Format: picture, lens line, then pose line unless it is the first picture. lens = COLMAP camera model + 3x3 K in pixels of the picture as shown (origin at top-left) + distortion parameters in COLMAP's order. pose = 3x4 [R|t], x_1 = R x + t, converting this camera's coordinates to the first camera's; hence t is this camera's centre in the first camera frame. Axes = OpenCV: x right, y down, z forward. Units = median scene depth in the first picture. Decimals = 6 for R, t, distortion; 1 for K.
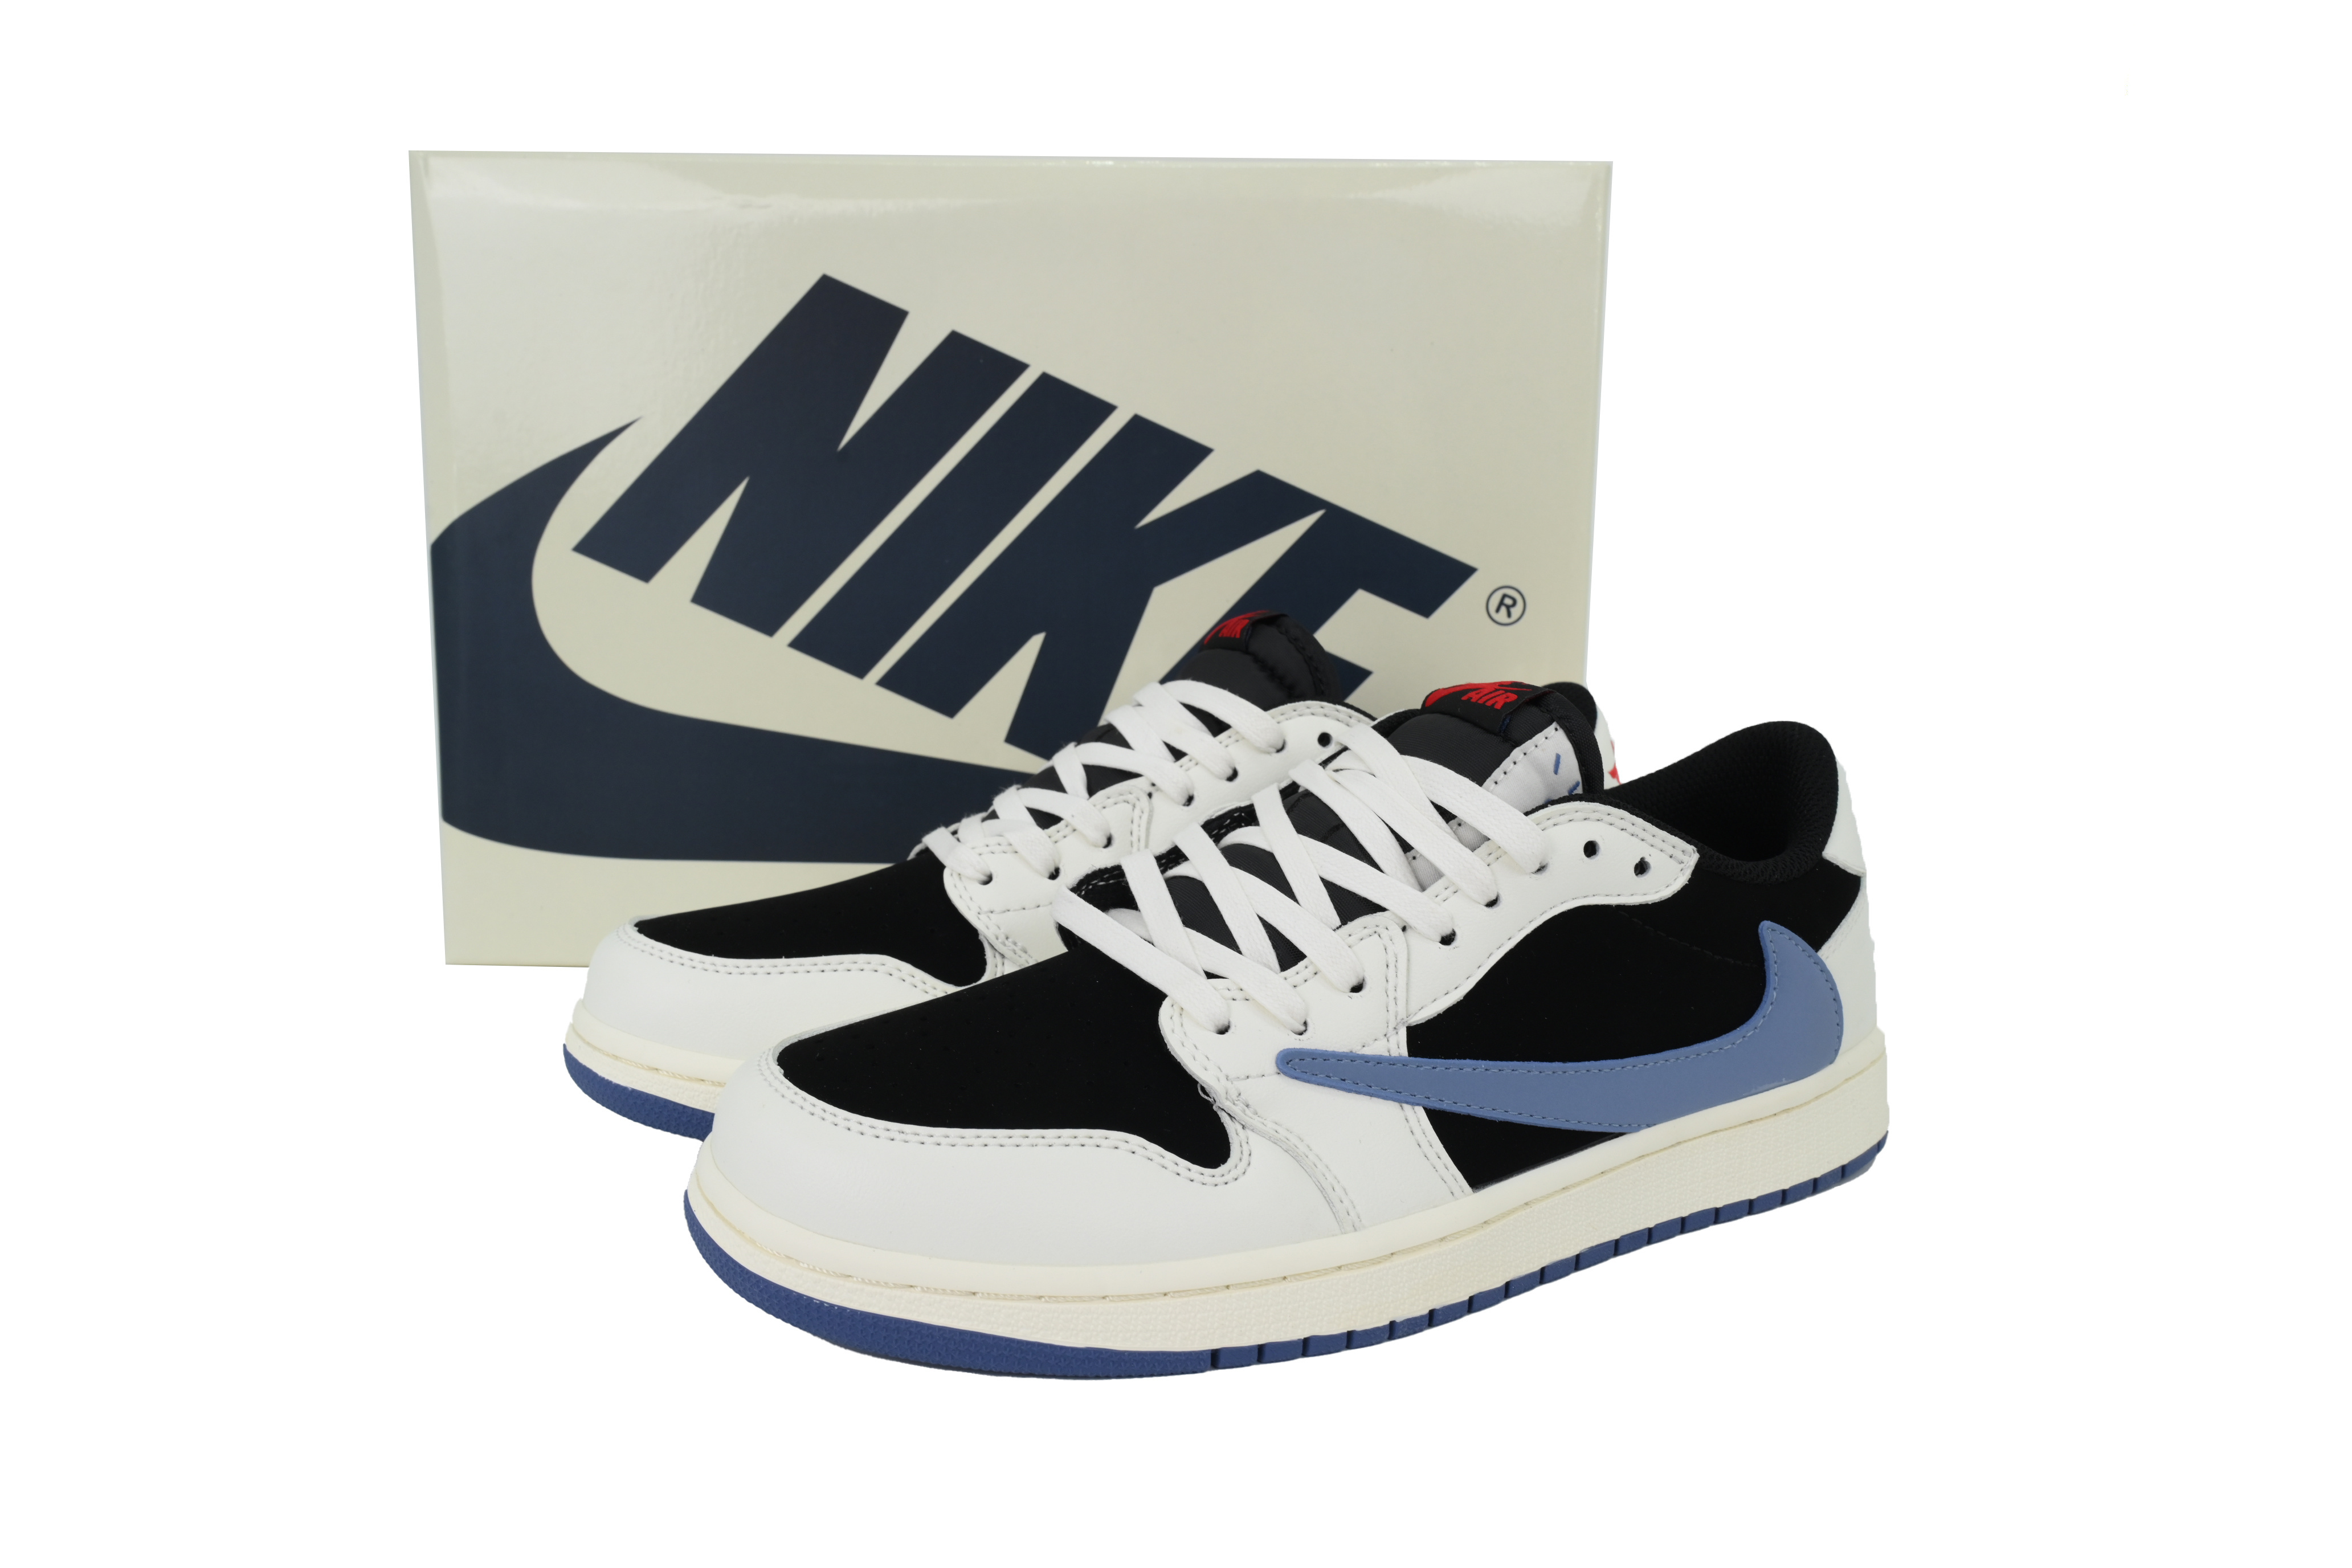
lens RADIAL K [[1955.8, 0, 1164.5], [0, 1955.8, 781.4], [0, 0, 1]] dist [0.040596, -0.013839]
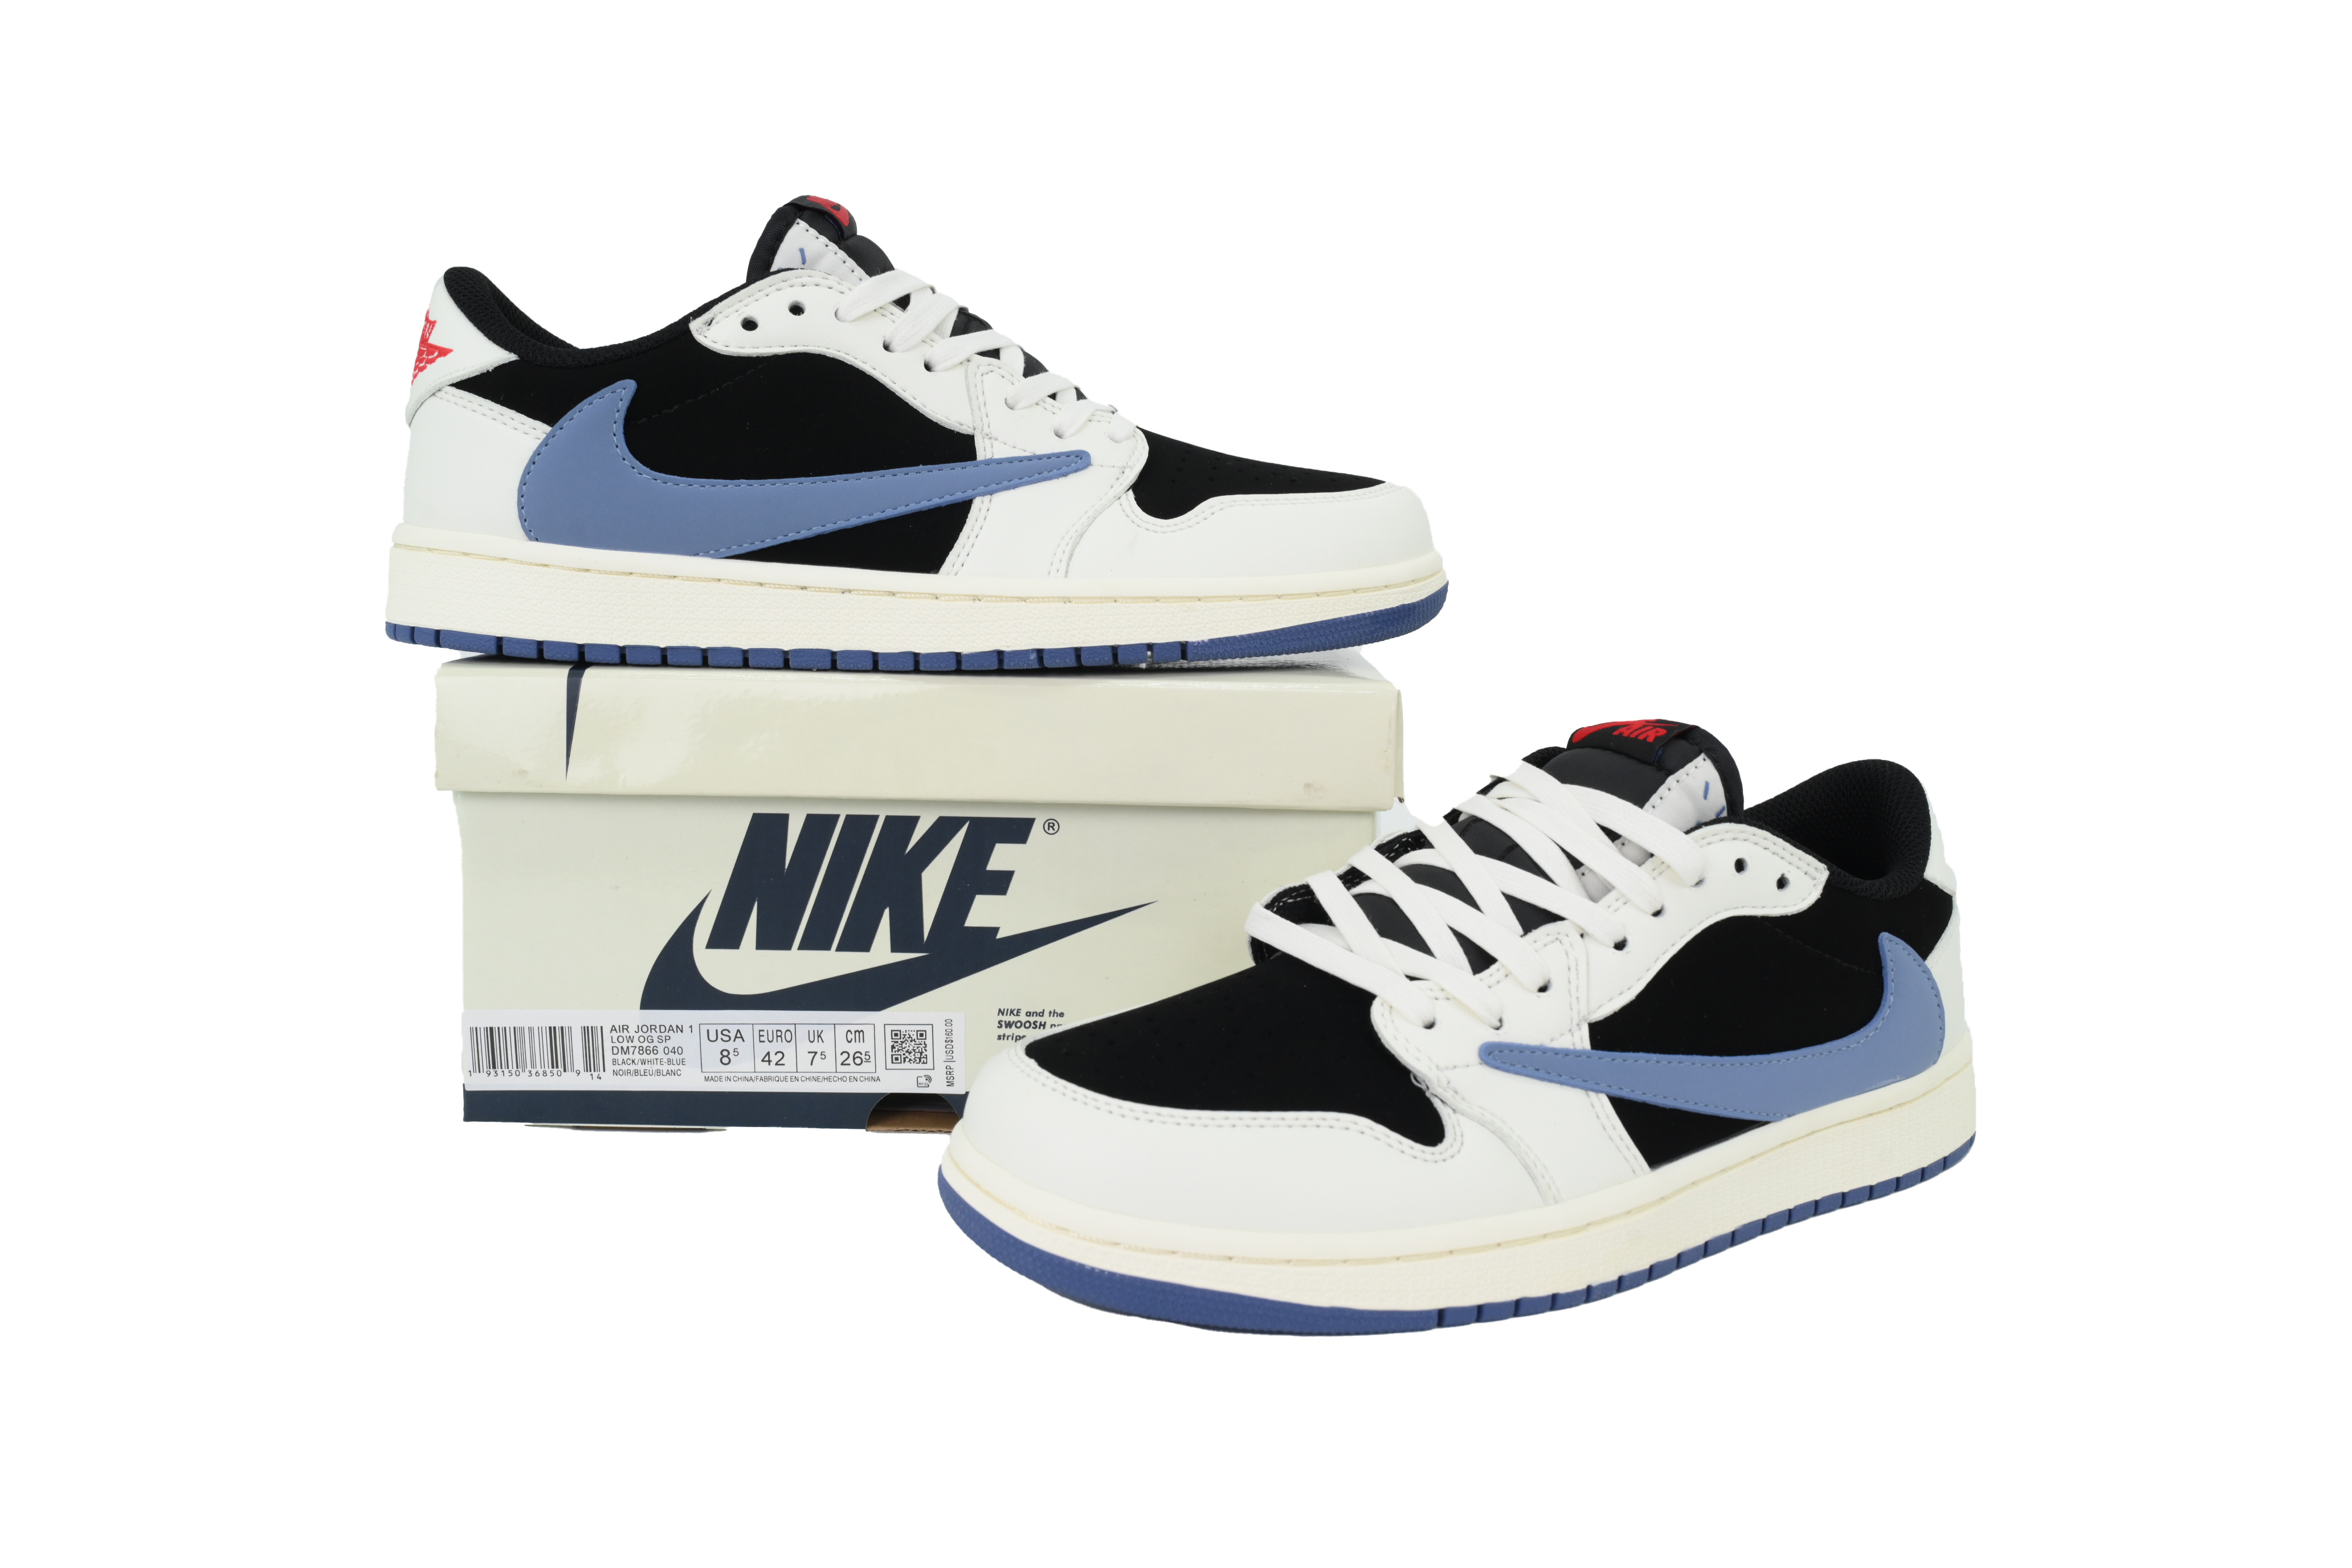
lens RADIAL K [[1955.8, 0, 1184.4], [0, 1955.8, 780.9], [0, 0, 1]] dist [0.040596, -0.013839]
pose [[0.998281, 0.000609, 0.058601, -0.169712], [0.001993, 0.999015, -0.044338, 0.036228], [-0.058570, 0.044379, 0.997296, -0.105129]]
